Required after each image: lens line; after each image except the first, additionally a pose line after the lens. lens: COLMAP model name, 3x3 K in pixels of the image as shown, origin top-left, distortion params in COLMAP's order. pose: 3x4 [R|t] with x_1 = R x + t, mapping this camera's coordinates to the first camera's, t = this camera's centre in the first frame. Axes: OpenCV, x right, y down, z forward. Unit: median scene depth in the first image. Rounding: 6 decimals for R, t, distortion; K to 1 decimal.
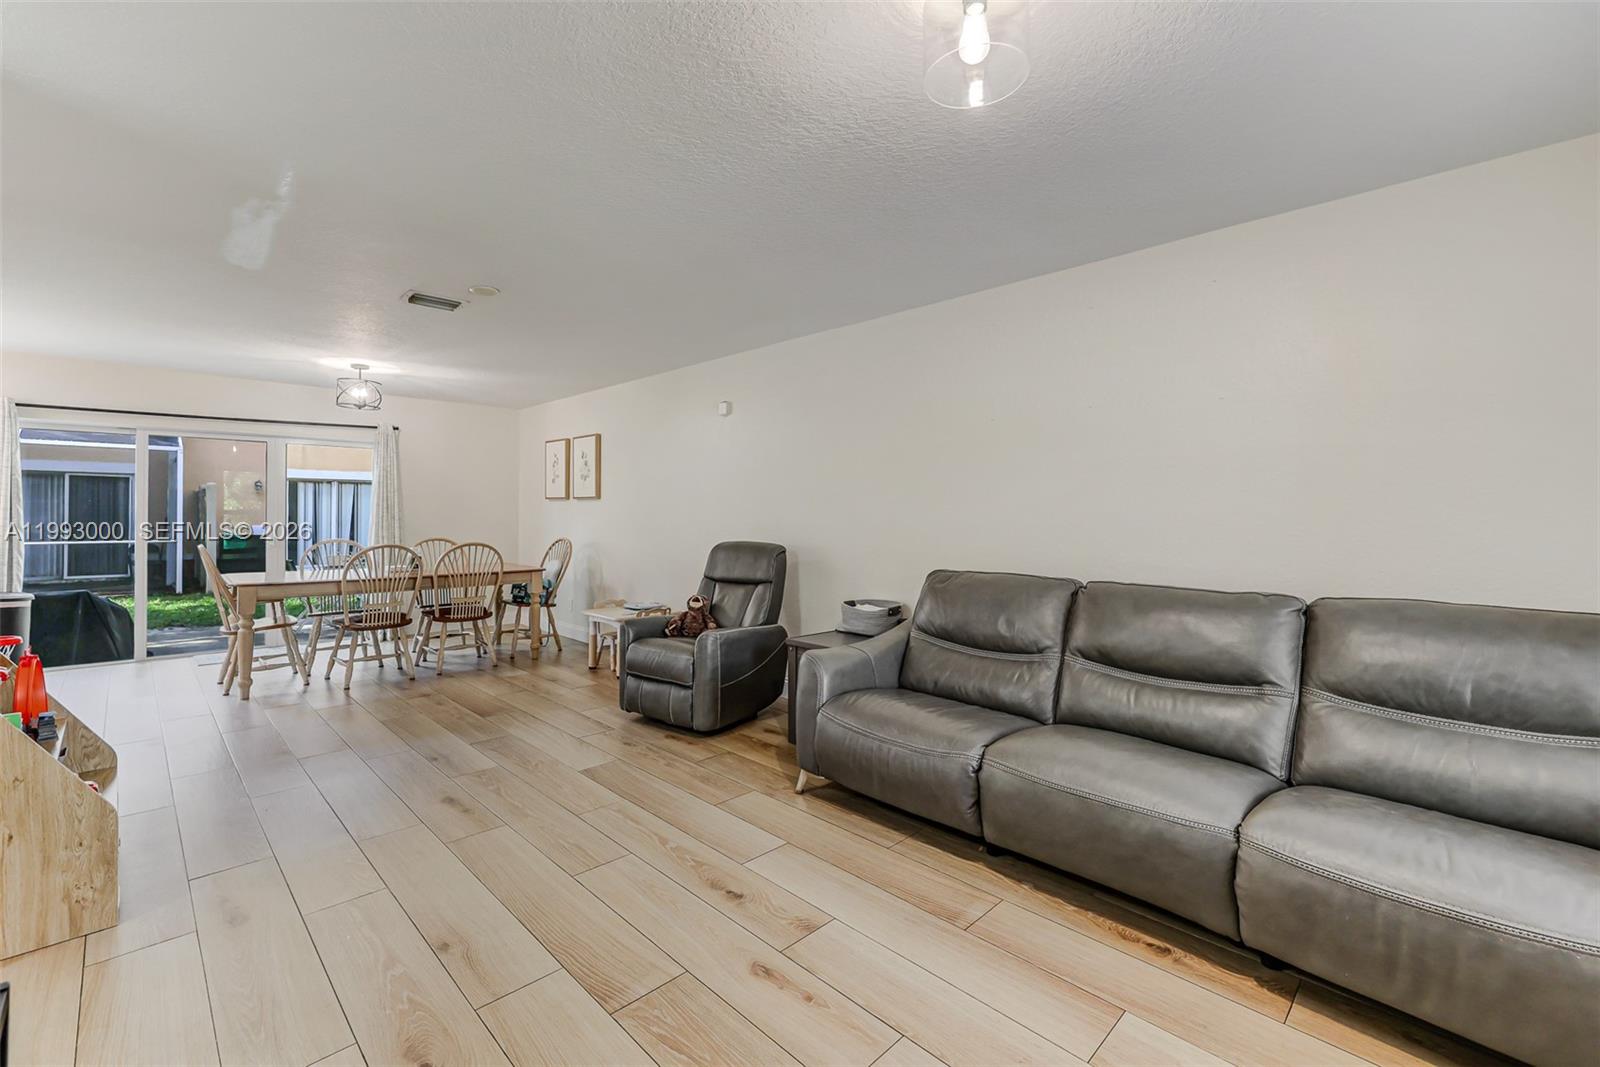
lens RADIAL K [[681.2, 0, 782.4], [0, 681.2, 512.6], [0, 0, 1]] dist [0.001512, -0.000472]
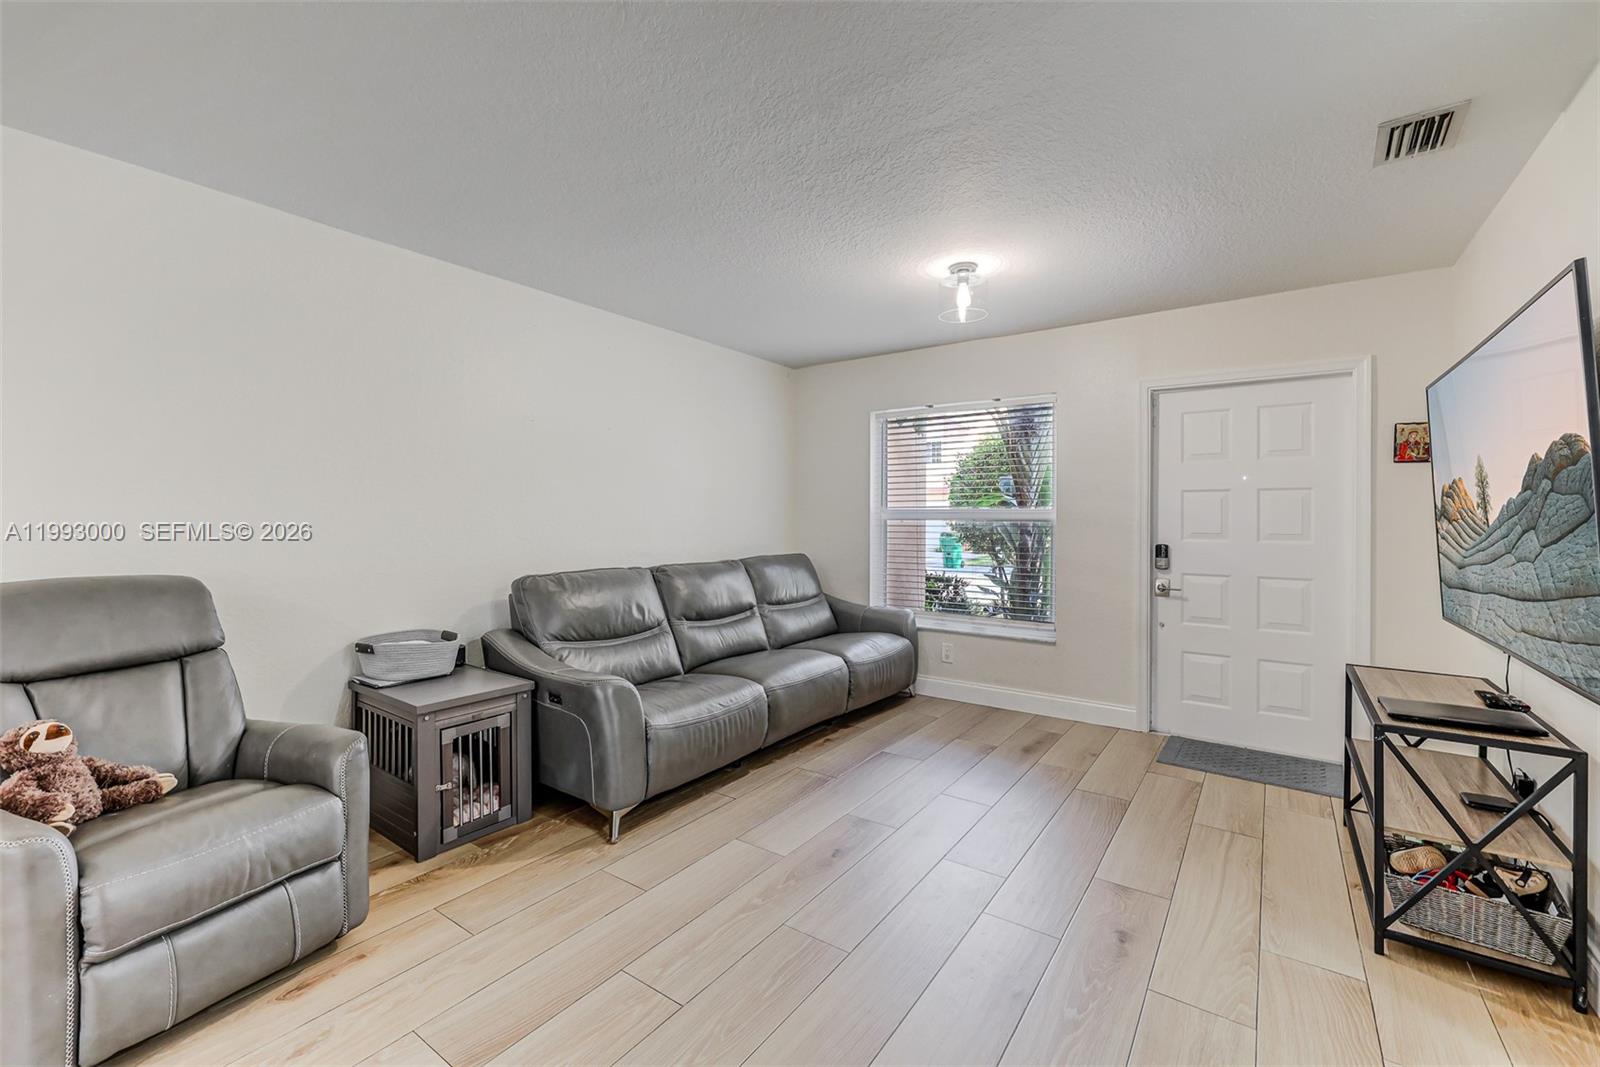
lens RADIAL K [[676.6, 0, 780.5], [0, 676.6, 525.8], [0, 0, 1]] dist [-0.002359, -0.000102]
pose [[-0.168913, -0.016761, 0.985489, -0.581854], [-0.004062, 0.999859, 0.016309, -0.000305], [-0.985623, -0.001249, -0.168957, 0.647948]]
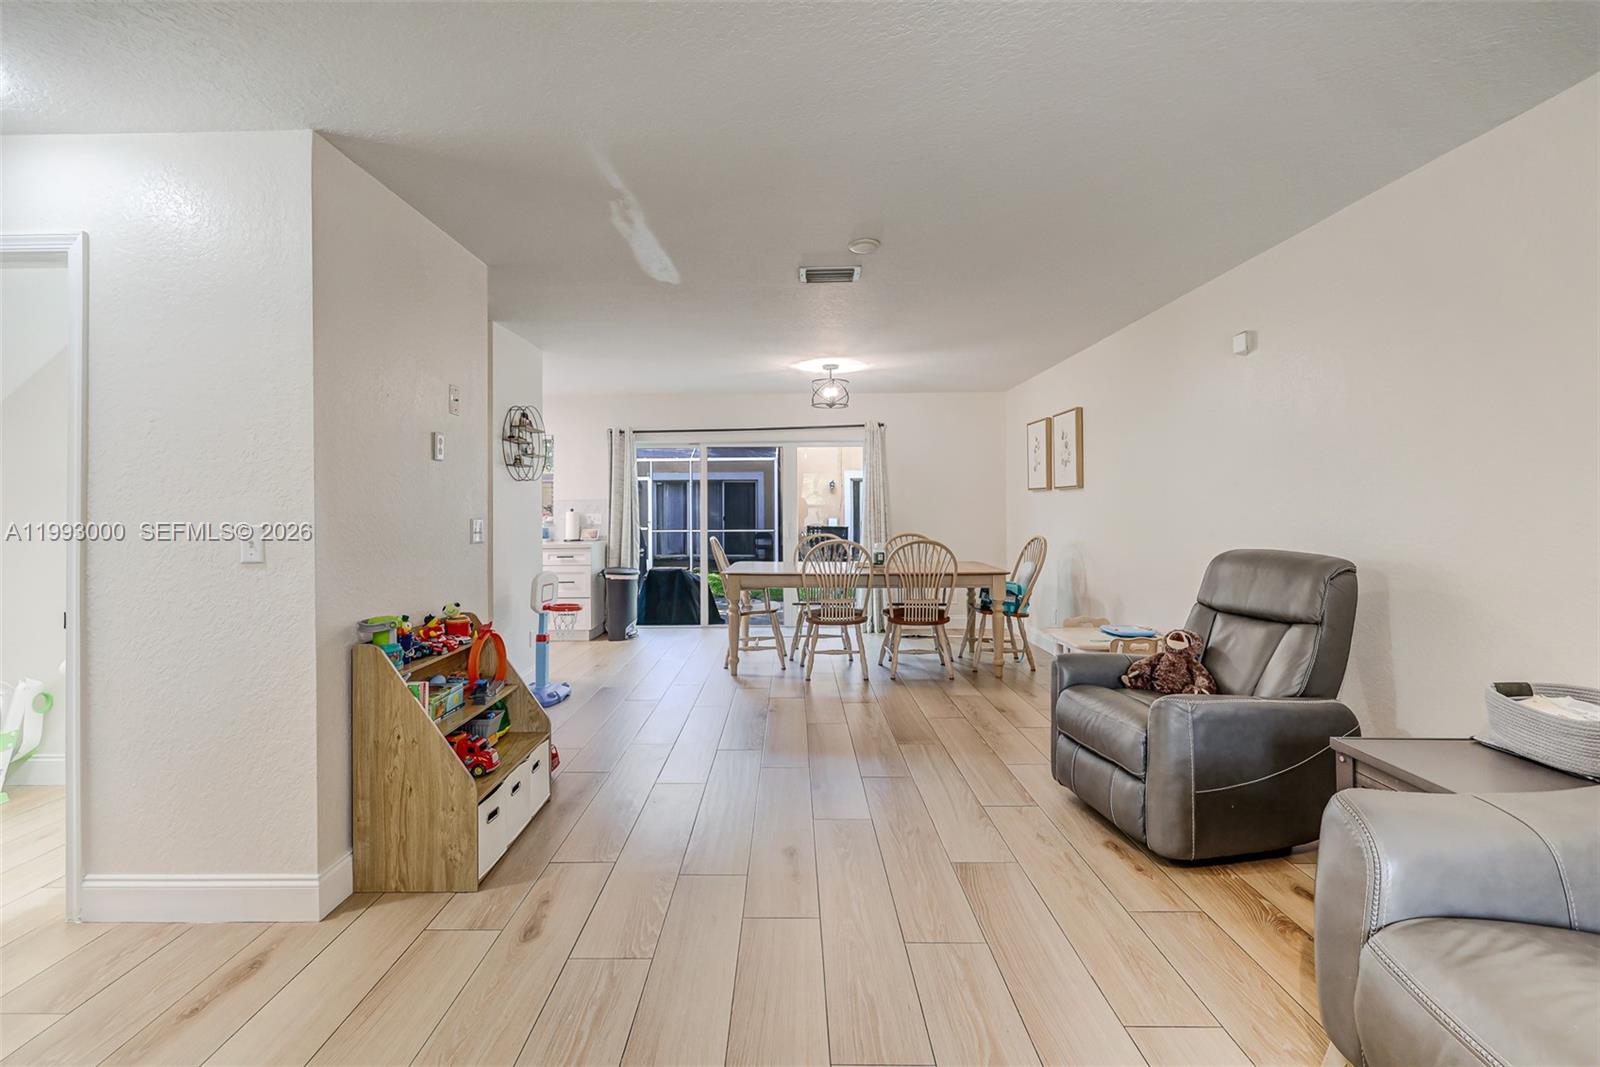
lens RADIAL K [[681.4, 0, 780.5], [0, 681.4, 502.0], [0, 0, 1]] dist [0.000214, 0.000456]
pose [[0.708181, -0.014940, -0.705873, 0.067619], [0.011535, 0.999887, -0.009590, -0.000334], [0.705937, -0.001351, 0.708274, 0.266330]]
